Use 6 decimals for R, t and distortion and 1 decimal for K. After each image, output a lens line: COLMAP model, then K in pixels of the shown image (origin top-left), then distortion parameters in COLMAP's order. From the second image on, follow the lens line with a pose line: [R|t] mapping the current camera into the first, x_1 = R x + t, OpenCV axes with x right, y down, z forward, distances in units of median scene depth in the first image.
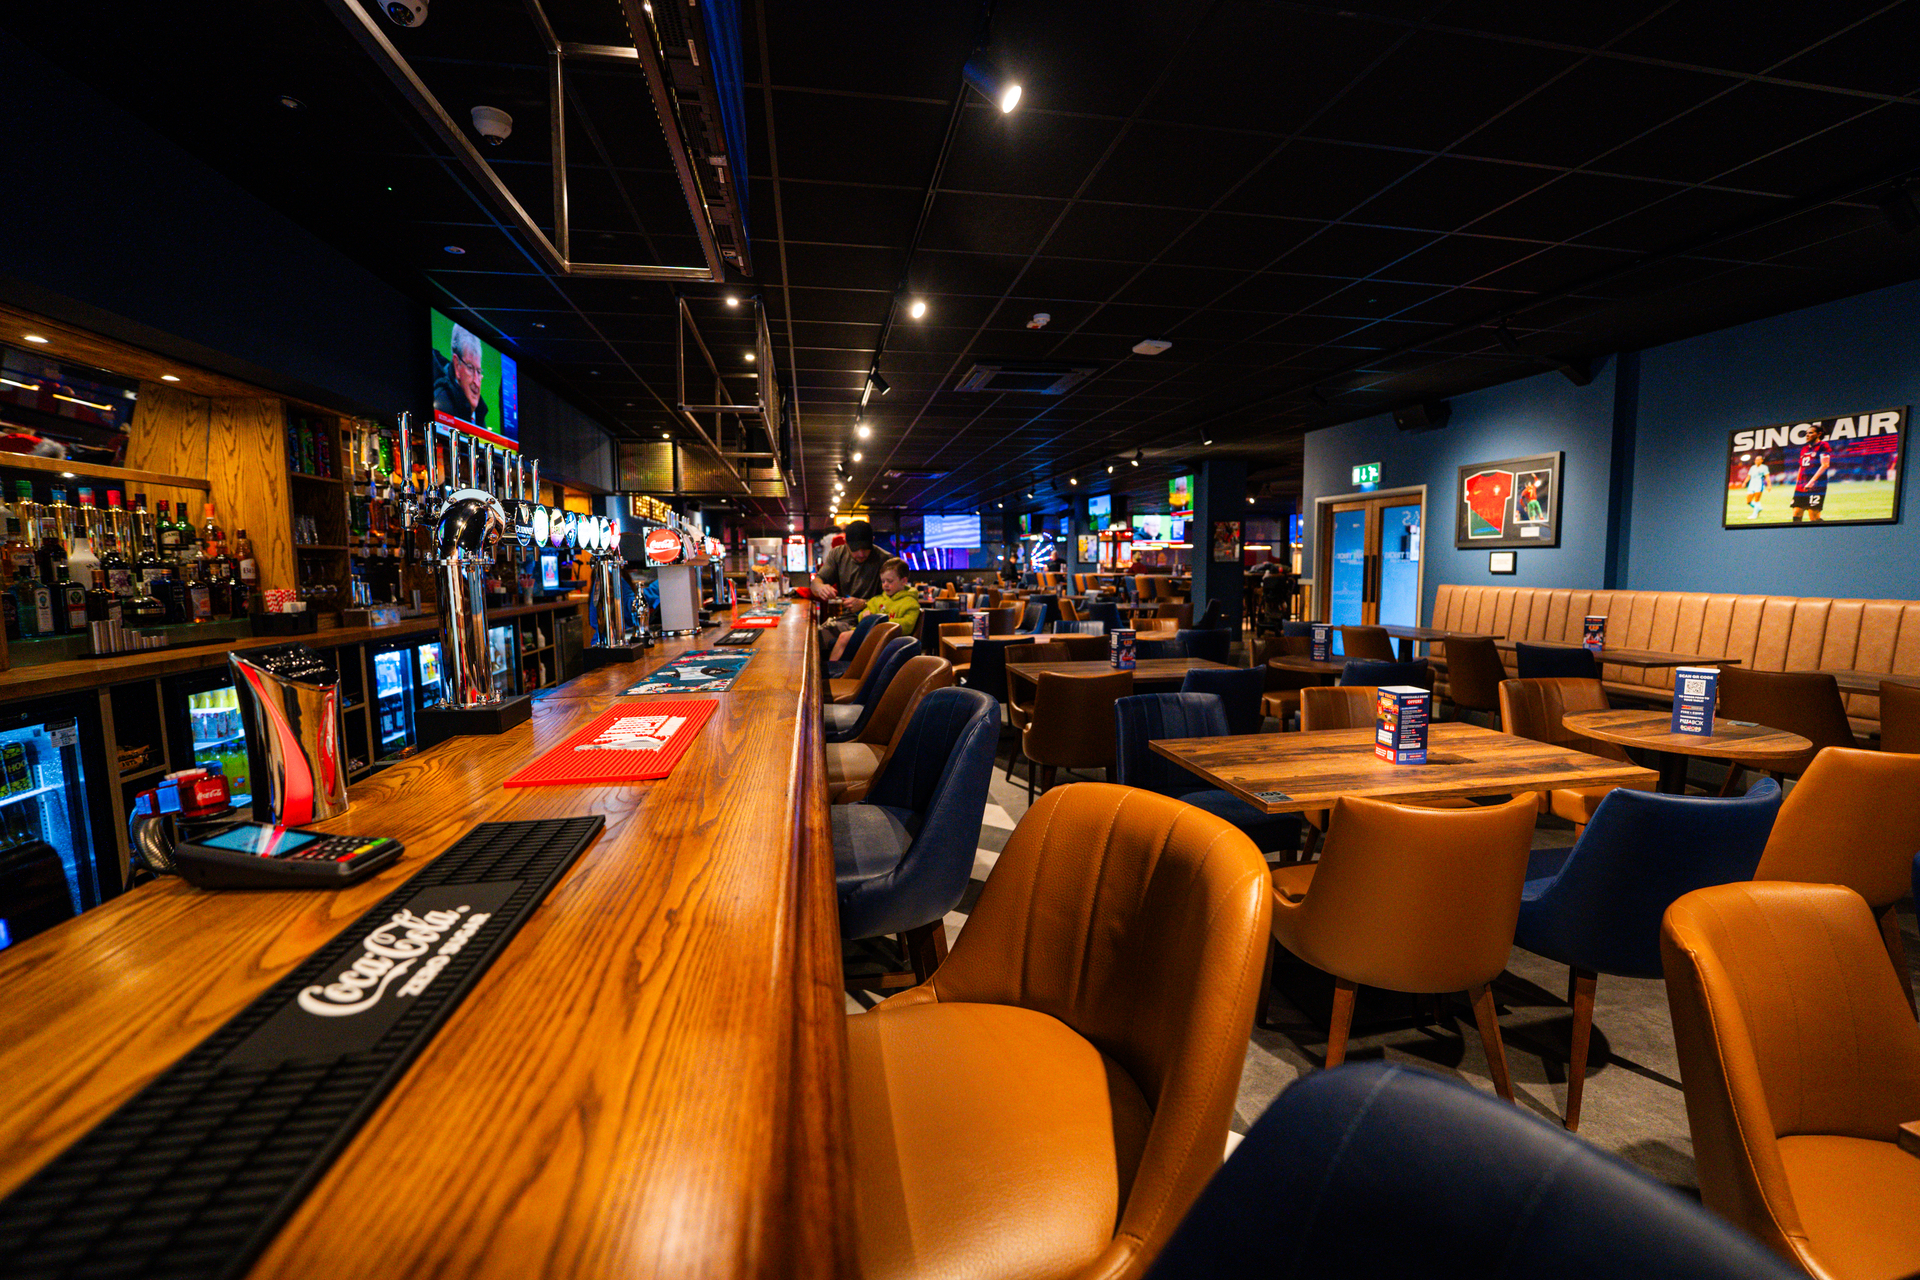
lens RADIAL K [[800.7, 0, 960.0], [0, 800.7, 640.0], [0, 0, 1]] dist [-0.016498, 0.000170]
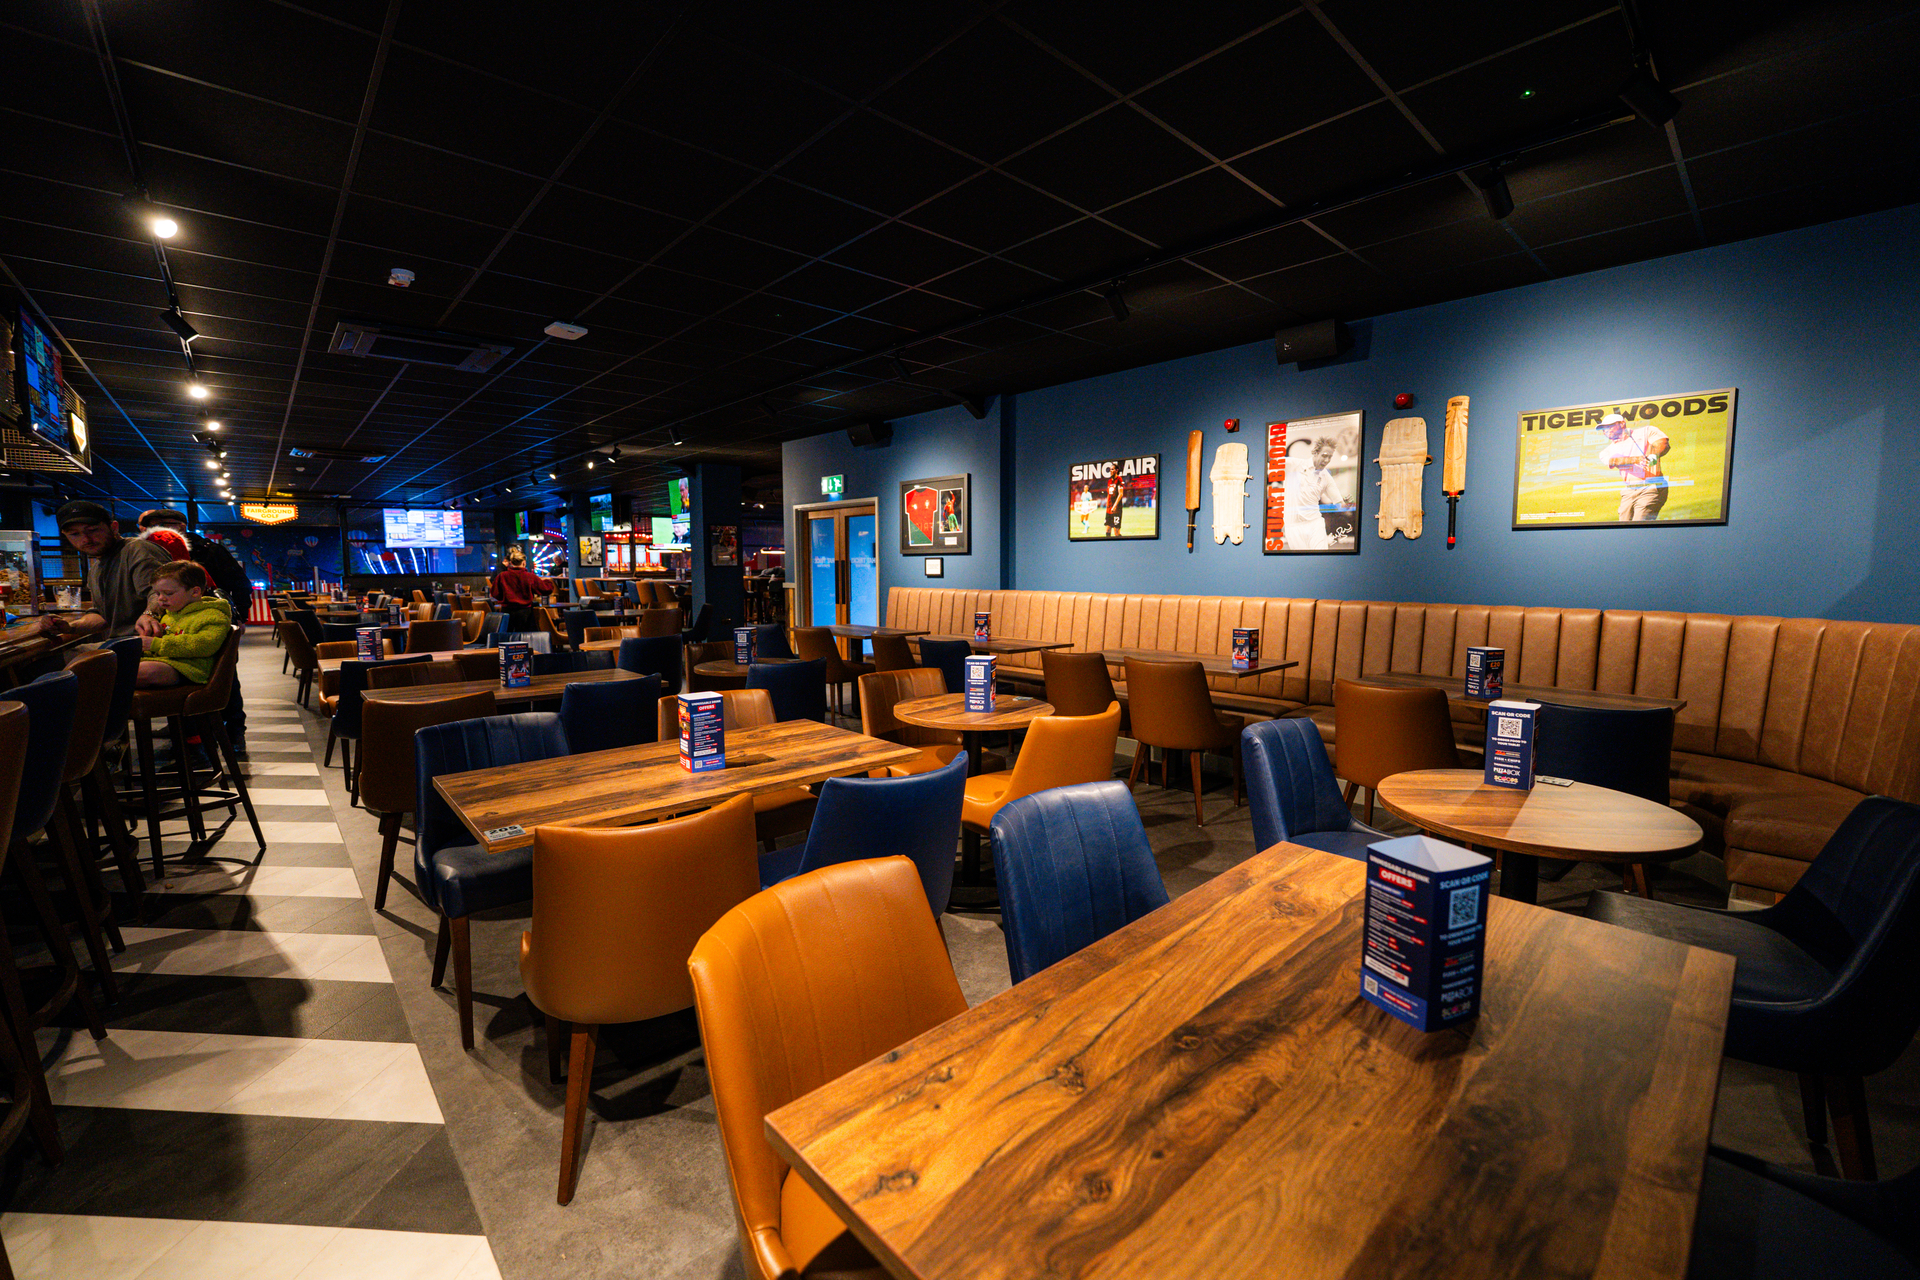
lens RADIAL K [[800.7, 0, 960.0], [0, 800.7, 640.0], [0, 0, 1]] dist [-0.016498, 0.000170]
pose [[0.849028, -0.044146, 0.526500, 0.115508], [0.046713, 0.998873, 0.008426, -0.000060], [-0.526278, 0.017441, 0.850134, -0.004951]]
